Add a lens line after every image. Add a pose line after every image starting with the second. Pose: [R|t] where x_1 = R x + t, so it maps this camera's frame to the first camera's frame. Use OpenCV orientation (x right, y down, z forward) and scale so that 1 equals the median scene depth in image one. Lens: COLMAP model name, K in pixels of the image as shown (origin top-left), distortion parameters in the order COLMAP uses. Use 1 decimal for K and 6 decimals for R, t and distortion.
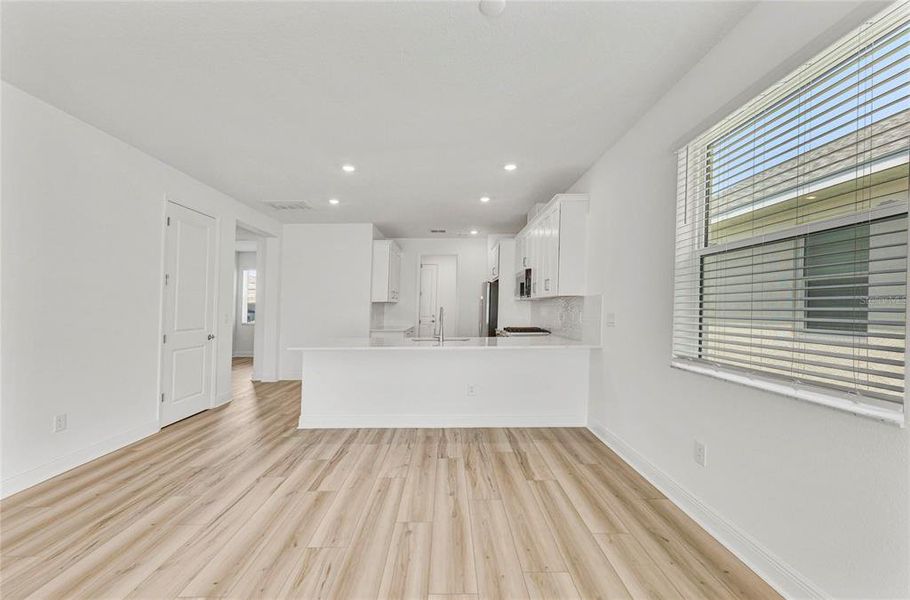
lens RADIAL K [[371.6, 0, 452.8], [0, 371.6, 312.3], [0, 0, 1]] dist [0.007525, -0.000687]
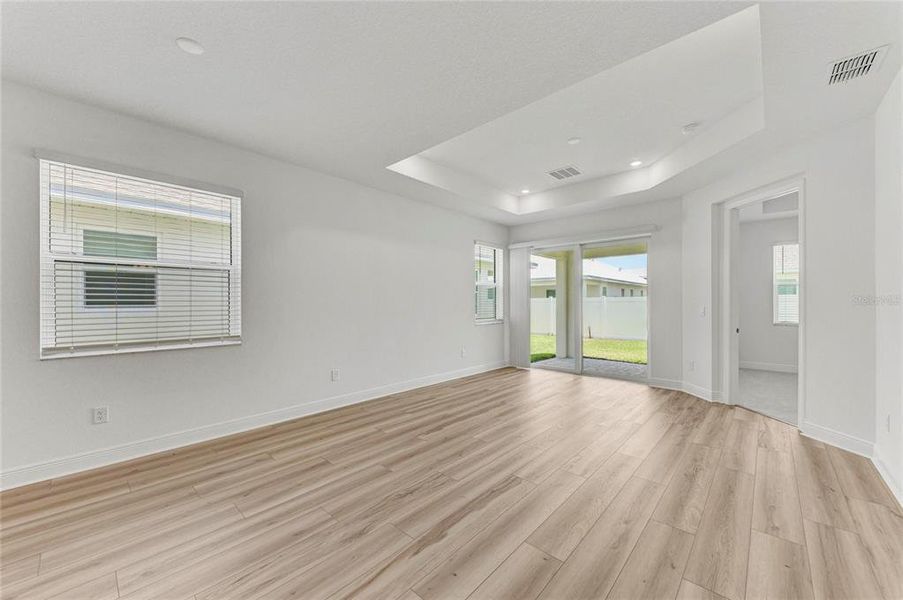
lens RADIAL K [[351.2, 0, 453.4], [0, 351.2, 295.2], [0, 0, 1]] dist [0.004026, -0.002489]
pose [[-0.737702, 0.019546, 0.674844, -0.684520], [0.010473, 0.999792, -0.017510, -0.009457], [-0.675045, -0.005849, -0.737753, 0.658338]]
